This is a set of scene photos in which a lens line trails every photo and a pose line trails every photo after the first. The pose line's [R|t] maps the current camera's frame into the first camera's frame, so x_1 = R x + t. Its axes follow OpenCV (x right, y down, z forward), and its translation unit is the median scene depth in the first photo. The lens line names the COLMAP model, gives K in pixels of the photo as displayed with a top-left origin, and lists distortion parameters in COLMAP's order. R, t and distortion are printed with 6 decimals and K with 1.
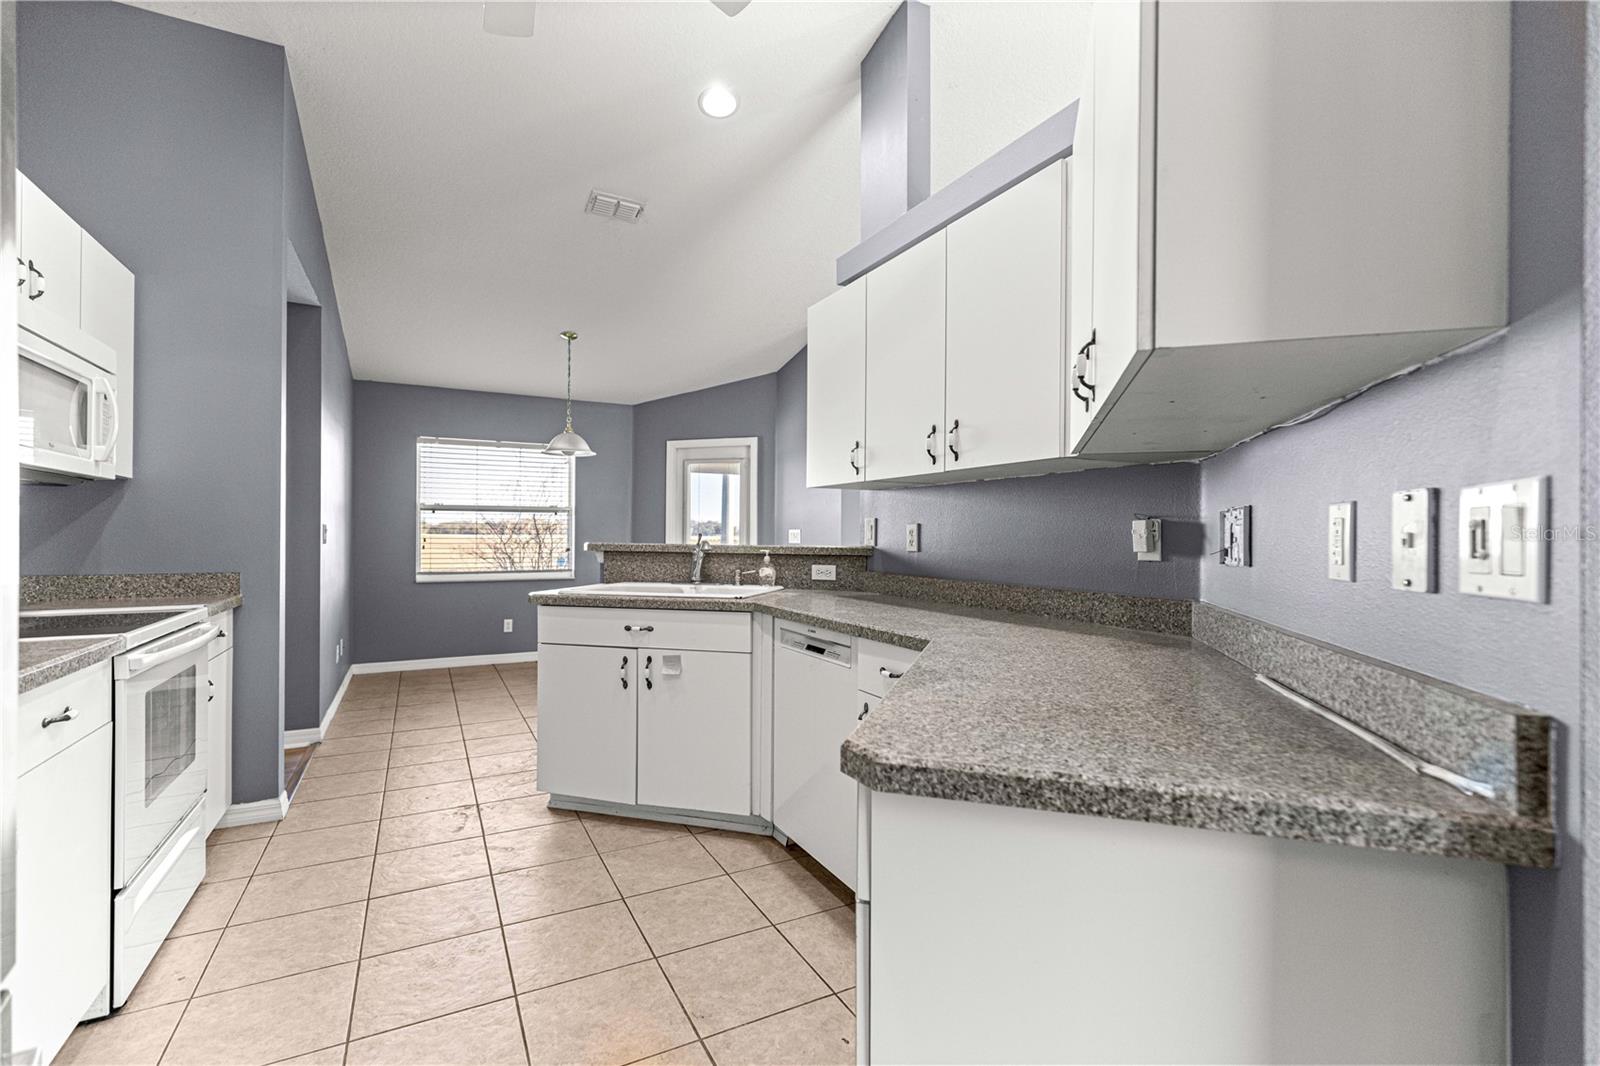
lens RADIAL K [[722.3, 0, 796.8], [0, 722.3, 532.7], [0, 0, 1]] dist [0.007974, -0.000639]
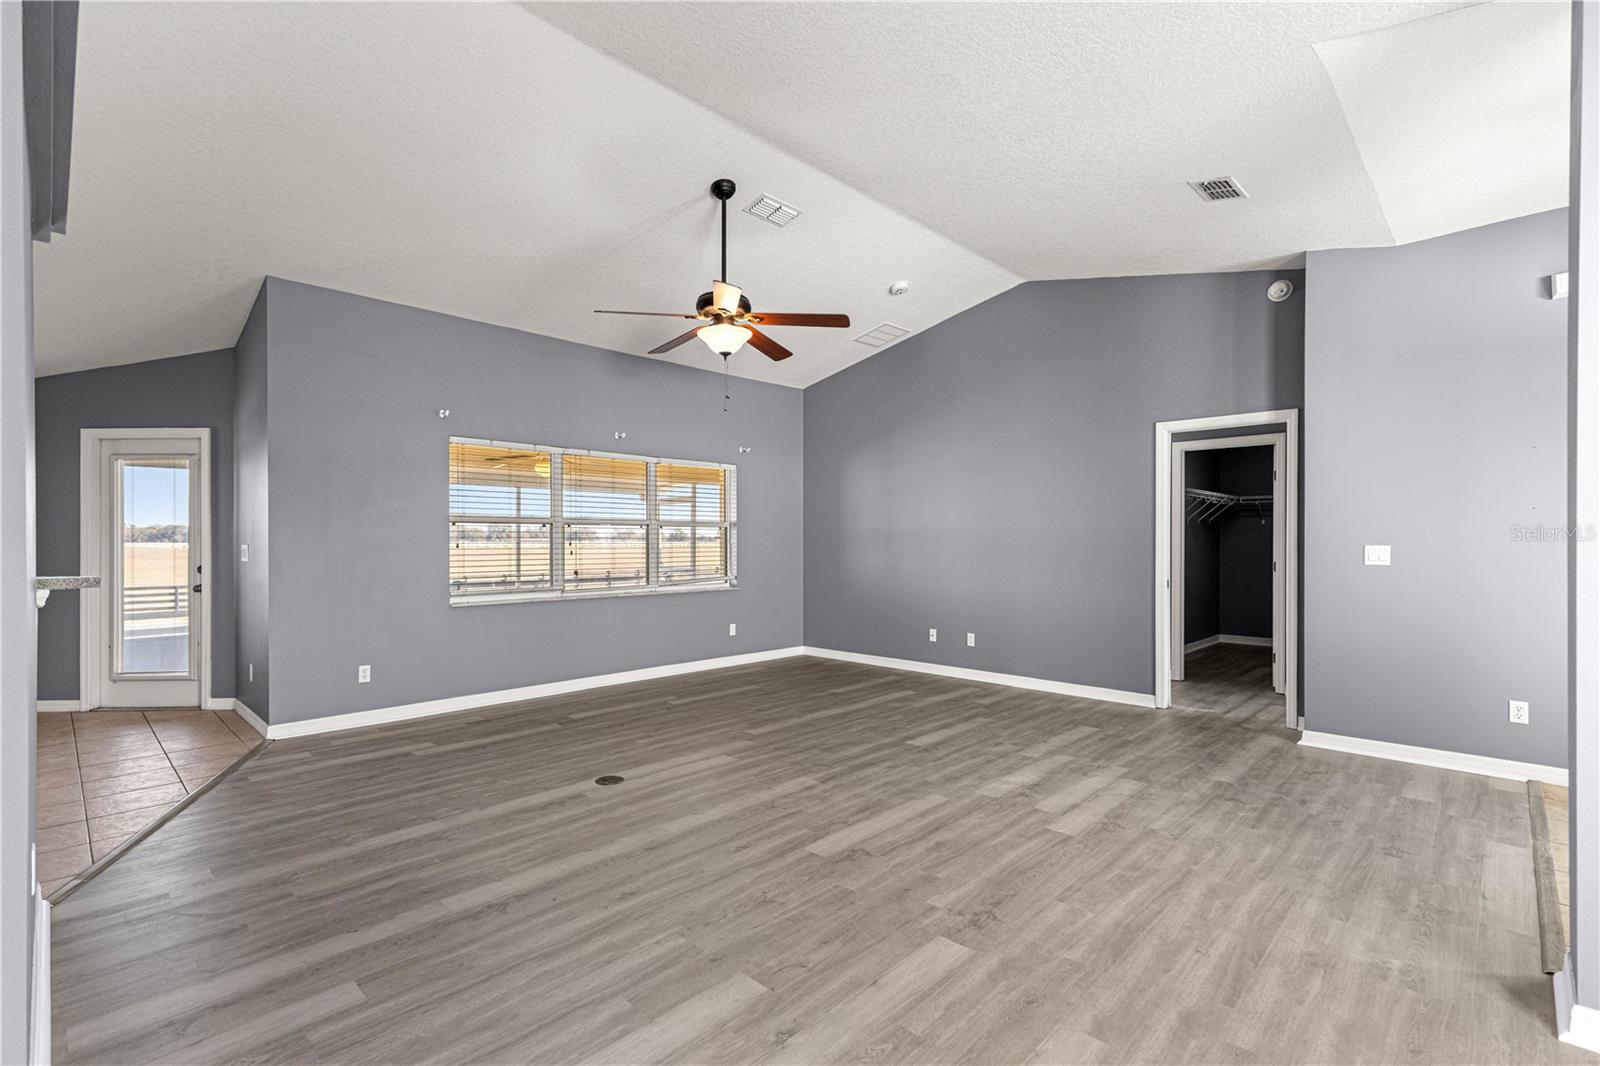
lens RADIAL K [[731.3, 0, 793.9], [0, 731.3, 544.2], [0, 0, 1]] dist [0.009925, -0.000500]
pose [[0.950610, -0.009386, 0.310245, 0.614269], [0.005333, 0.999889, 0.013908, -0.024135], [-0.310341, -0.011567, 0.950555, 0.050903]]
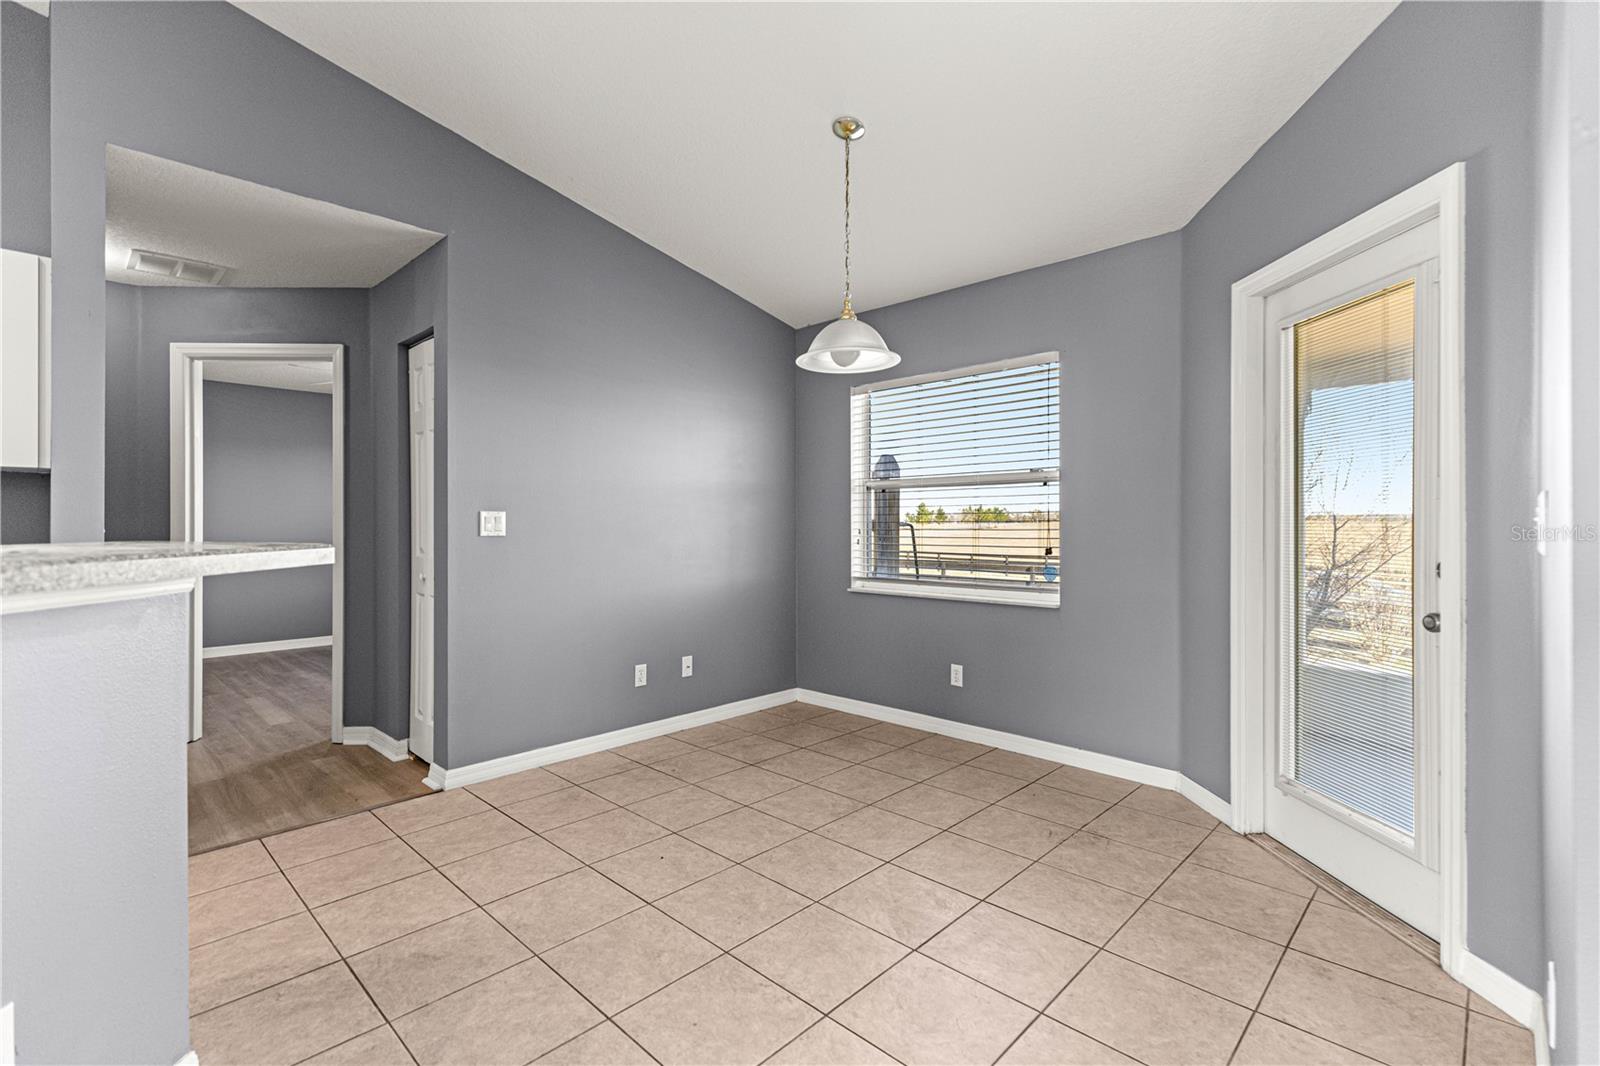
lens RADIAL K [[730.3, 0, 793.1], [0, 730.3, 522.5], [0, 0, 1]] dist [0.015622, -0.000247]
pose [[0.312175, -0.006353, -0.950004, 0.264581], [0.008878, 0.999953, -0.003770, 0.006181], [0.949983, -0.007257, 0.312216, 1.344566]]
